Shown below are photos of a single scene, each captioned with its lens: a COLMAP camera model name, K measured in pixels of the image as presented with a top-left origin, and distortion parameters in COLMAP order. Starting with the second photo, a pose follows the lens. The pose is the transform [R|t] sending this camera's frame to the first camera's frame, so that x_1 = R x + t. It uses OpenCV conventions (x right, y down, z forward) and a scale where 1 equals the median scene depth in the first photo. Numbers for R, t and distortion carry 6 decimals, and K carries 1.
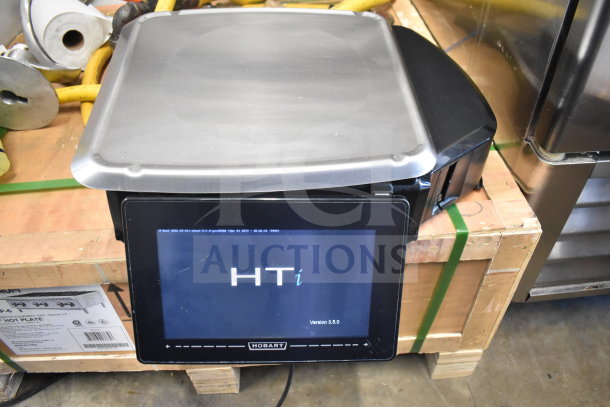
lens RADIAL K [[483.6, 0, 305.0], [0, 483.6, 203.5], [0, 0, 1]] dist [-0.077495, -0.000769]
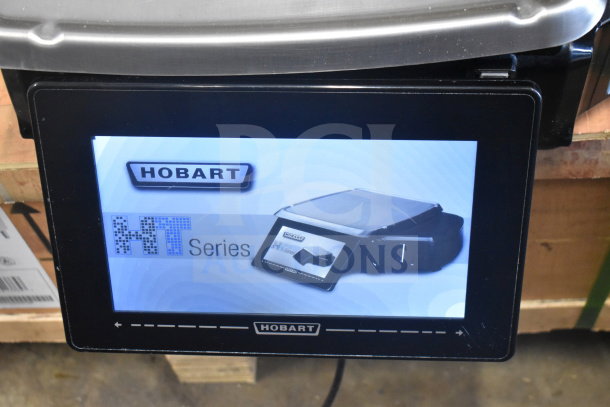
lens RADIAL K [[1074.6, 0, 305.0], [0, 1074.6, 203.5], [0, 0, 1]] dist [0.001488, -0.003681]
pose [[0.993067, 0.028157, -0.114124, 0.062275], [0.000295, 0.970287, 0.241955, -0.116764], [0.117546, -0.240311, 0.963553, -0.150829]]
